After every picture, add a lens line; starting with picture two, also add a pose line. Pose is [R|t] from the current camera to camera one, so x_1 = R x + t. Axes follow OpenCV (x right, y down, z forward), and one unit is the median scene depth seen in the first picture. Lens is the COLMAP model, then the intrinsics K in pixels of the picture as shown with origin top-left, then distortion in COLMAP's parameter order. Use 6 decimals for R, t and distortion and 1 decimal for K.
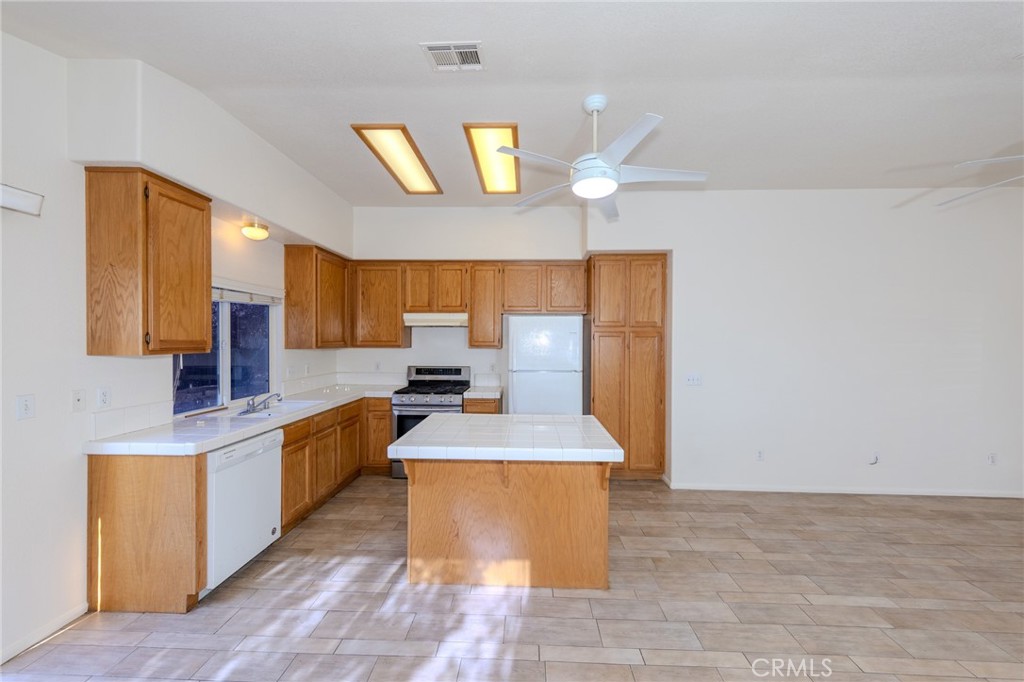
lens RADIAL K [[388.7, 0, 512.0], [0, 388.7, 341.0], [0, 0, 1]] dist [0.003025, 0.000124]
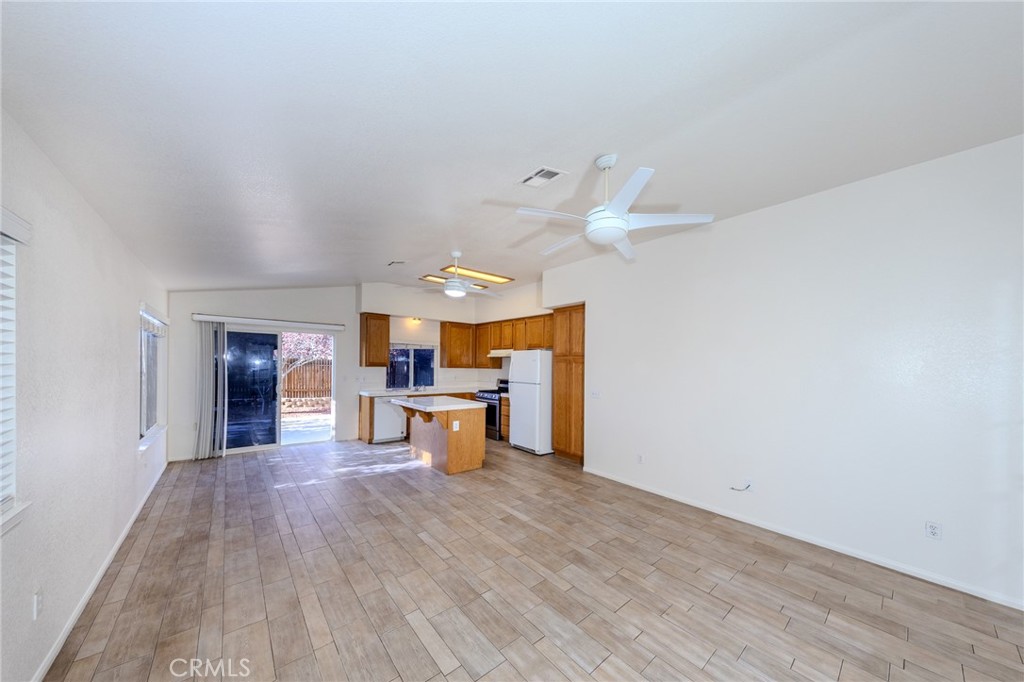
lens RADIAL K [[336.0, 0, 511.2], [0, 336.0, 362.7], [0, 0, 1]] dist [0.000282, 0.000003]
pose [[0.668439, 0.001453, -0.743766, 1.290422], [-0.015373, 0.999811, -0.011863, 0.009131], [0.743608, 0.019364, 0.668335, -0.018576]]
